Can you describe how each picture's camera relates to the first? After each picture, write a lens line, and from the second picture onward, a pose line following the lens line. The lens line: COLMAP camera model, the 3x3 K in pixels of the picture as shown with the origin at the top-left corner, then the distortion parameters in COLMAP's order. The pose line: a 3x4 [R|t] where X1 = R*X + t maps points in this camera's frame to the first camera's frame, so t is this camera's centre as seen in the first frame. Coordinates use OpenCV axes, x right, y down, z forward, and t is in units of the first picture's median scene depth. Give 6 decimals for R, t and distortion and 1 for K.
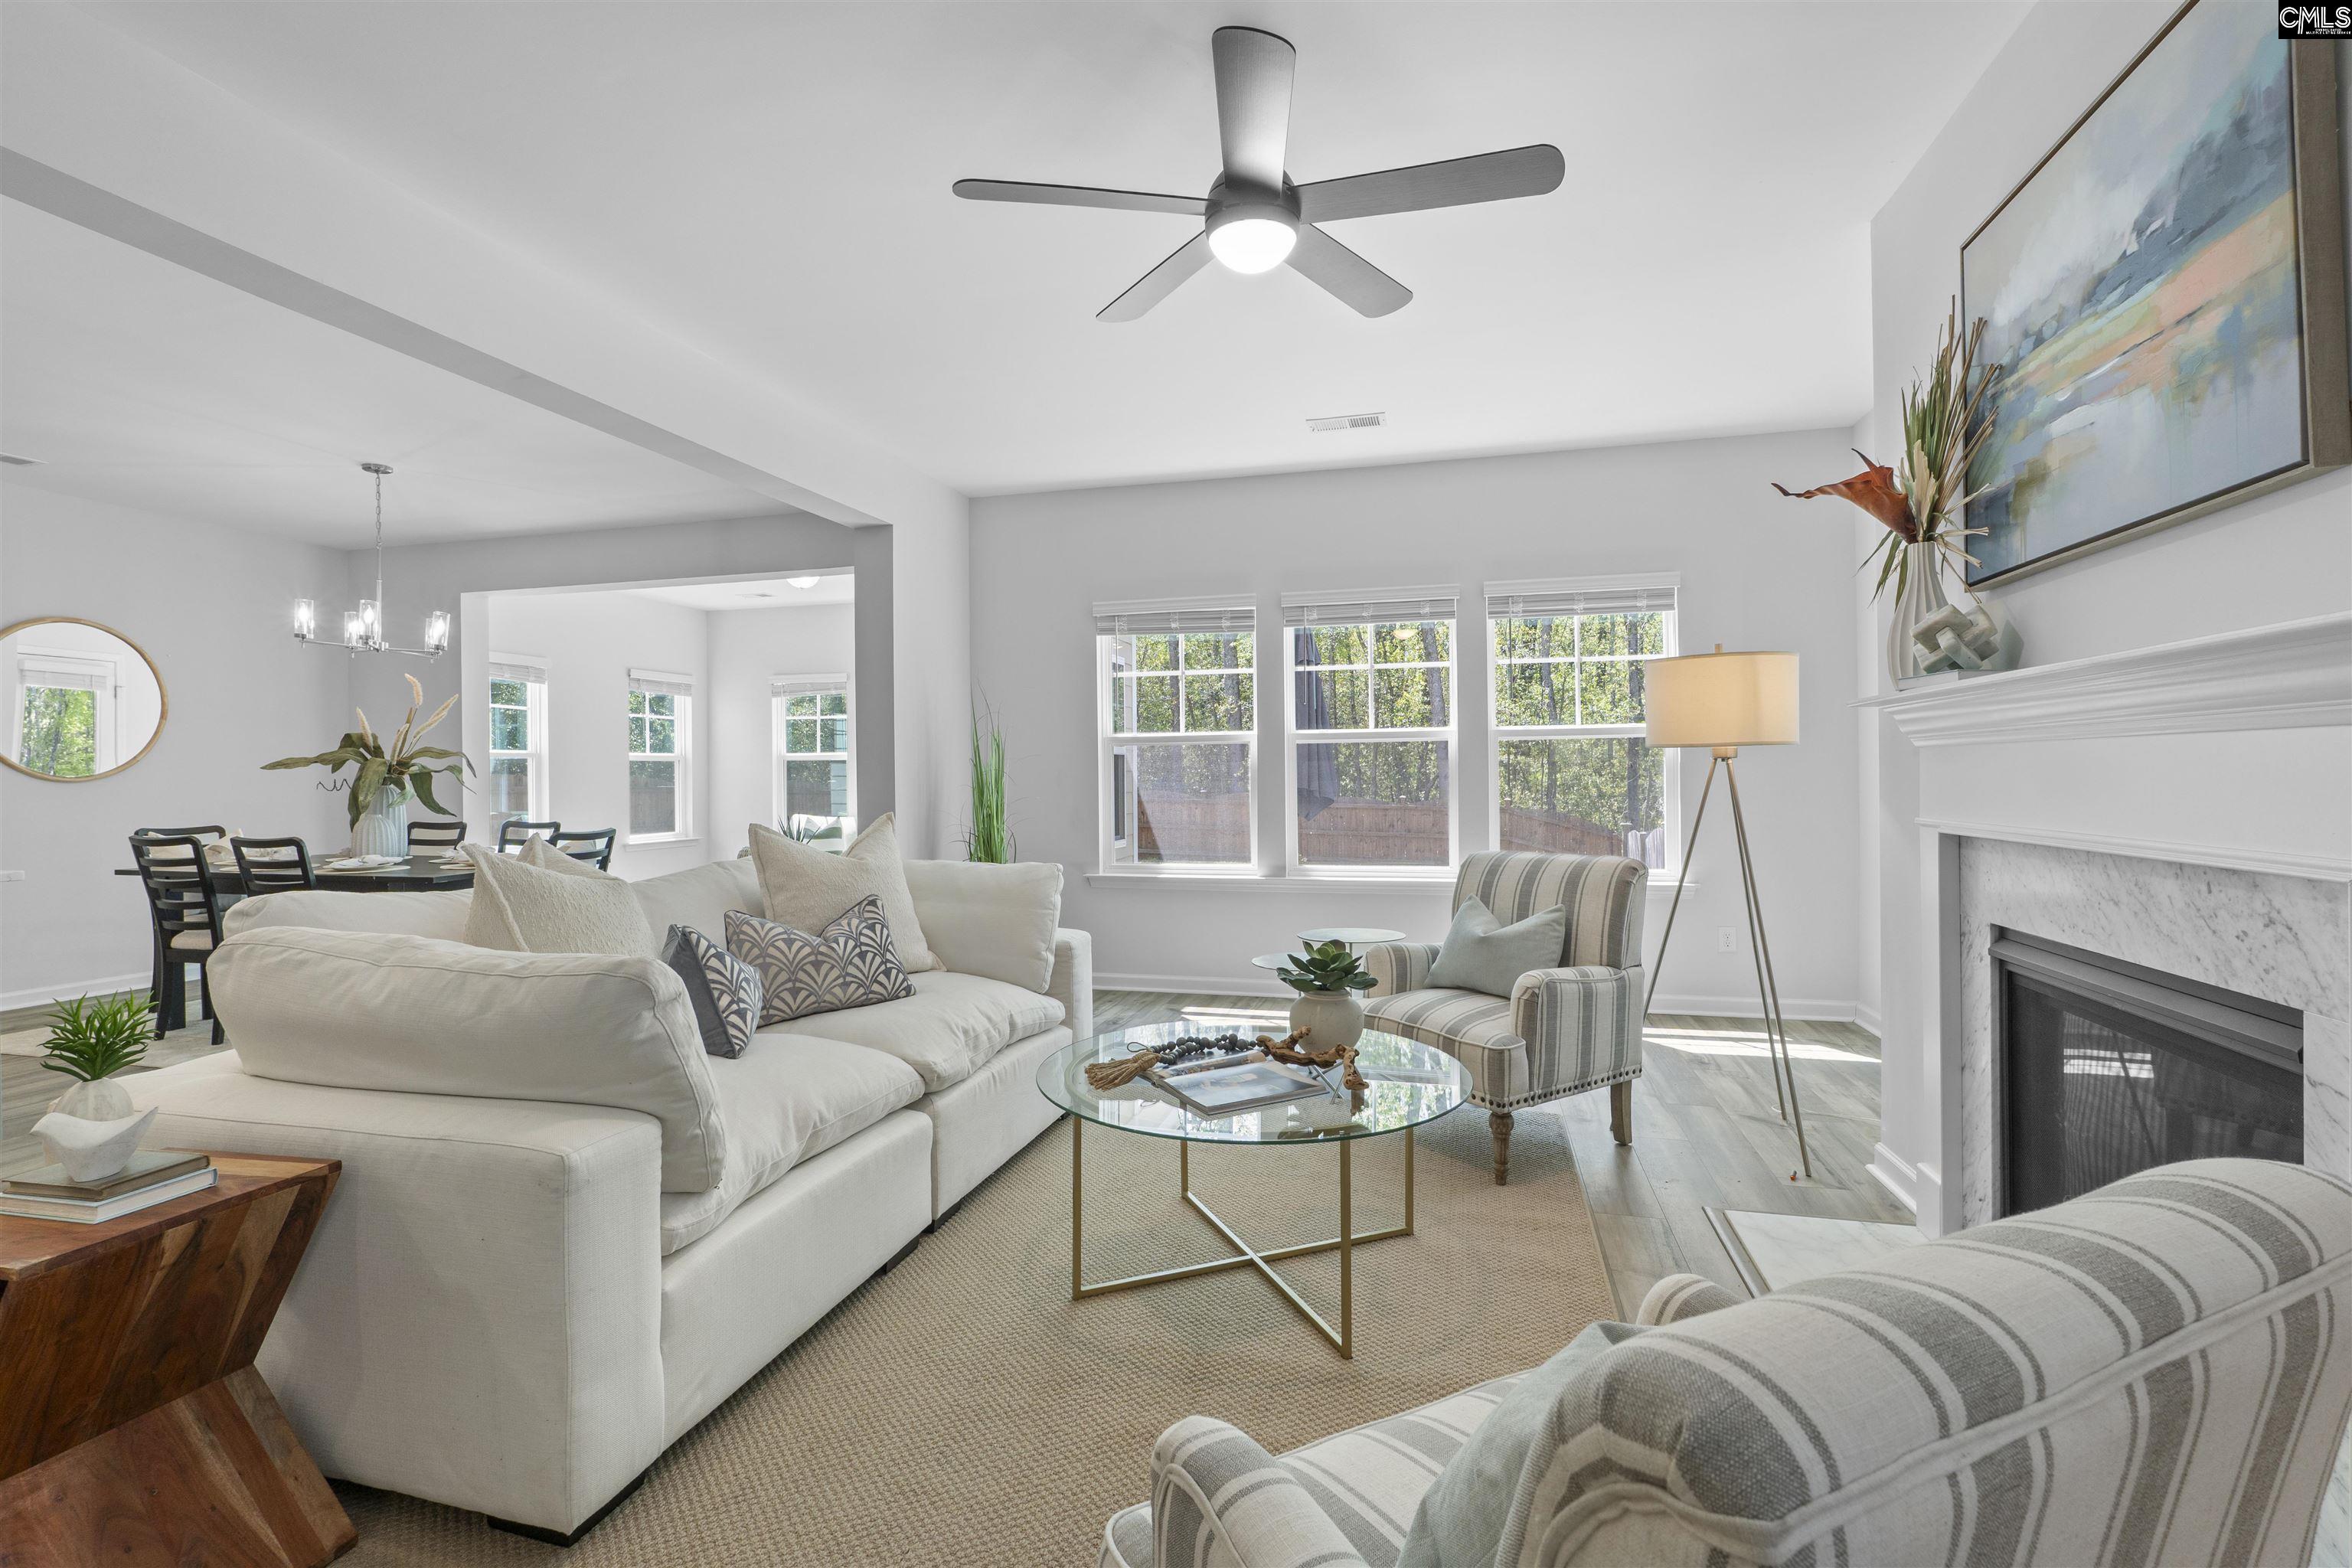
lens RADIAL K [[1074.3, 0, 1171.6], [0, 1074.3, 777.0], [0, 0, 1]] dist [-0.004684, -0.000630]
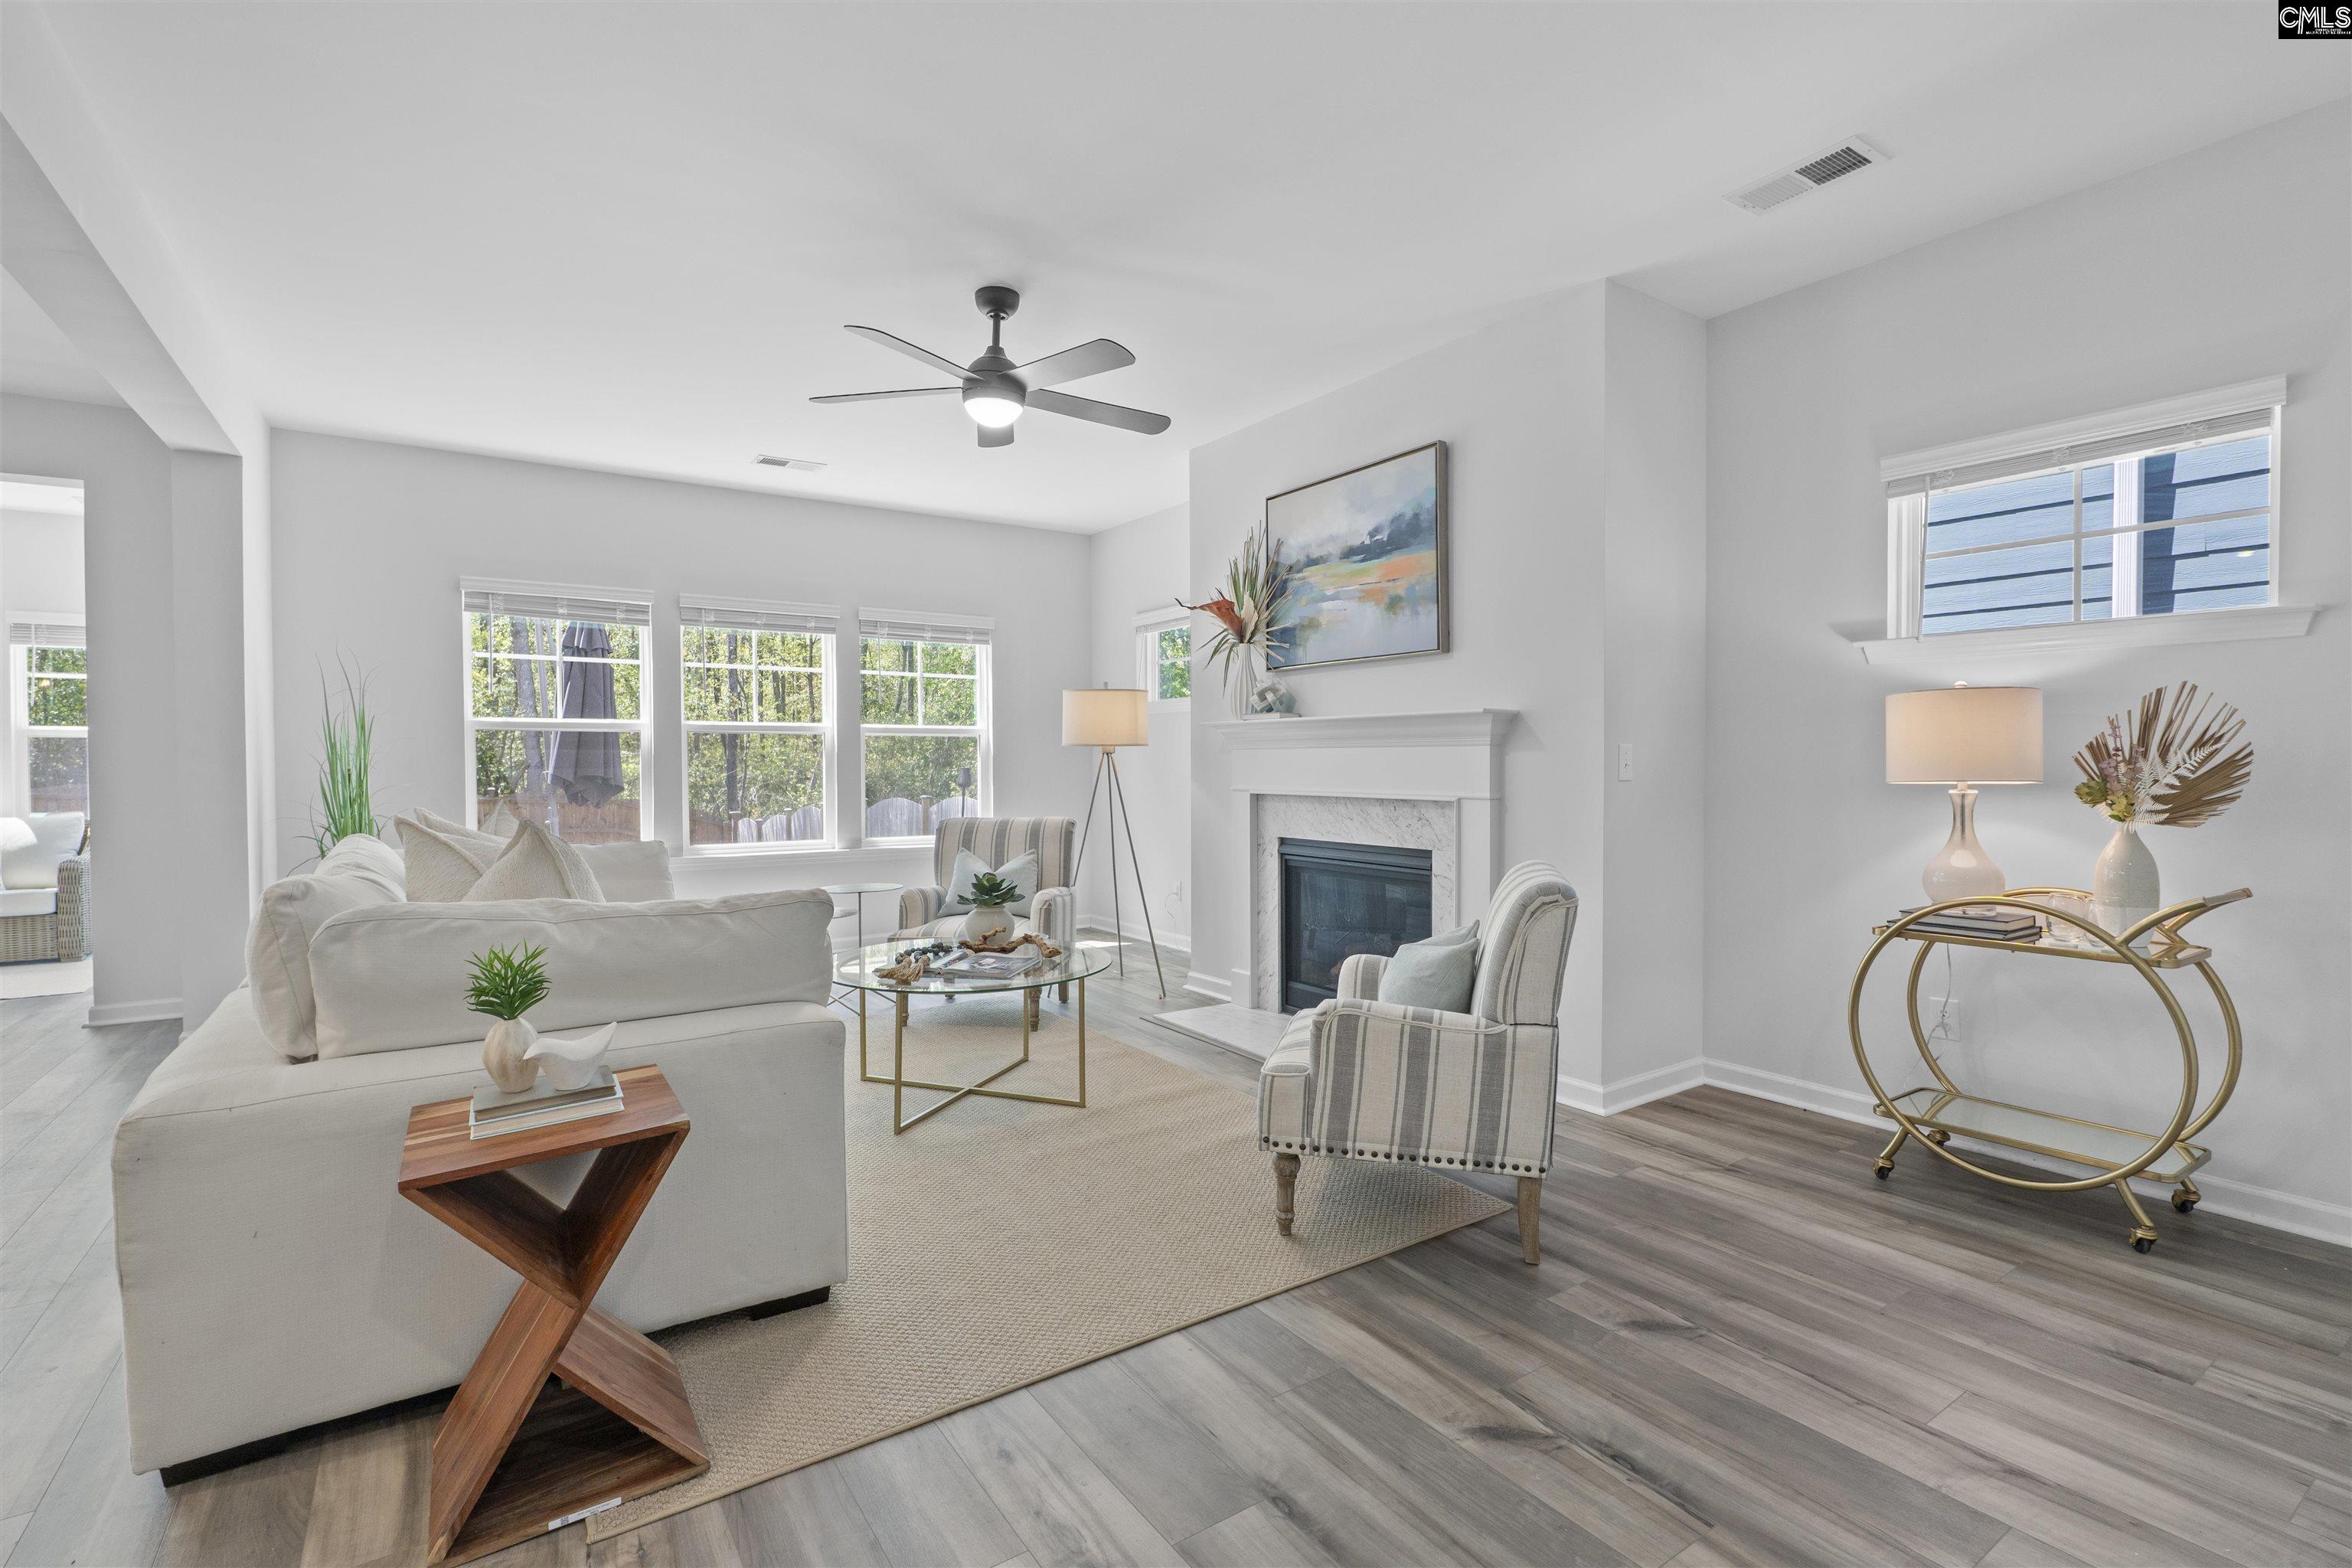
lens RADIAL K [[1074.3, 0, 1171.6], [0, 1074.3, 777.0], [0, 0, 1]] dist [-0.004684, -0.000630]
pose [[0.657816, -0.002755, 0.753174, -0.893308], [-0.003110, 0.999975, 0.006375, 0.010633], [-0.753172, -0.006536, 0.657791, -0.185797]]
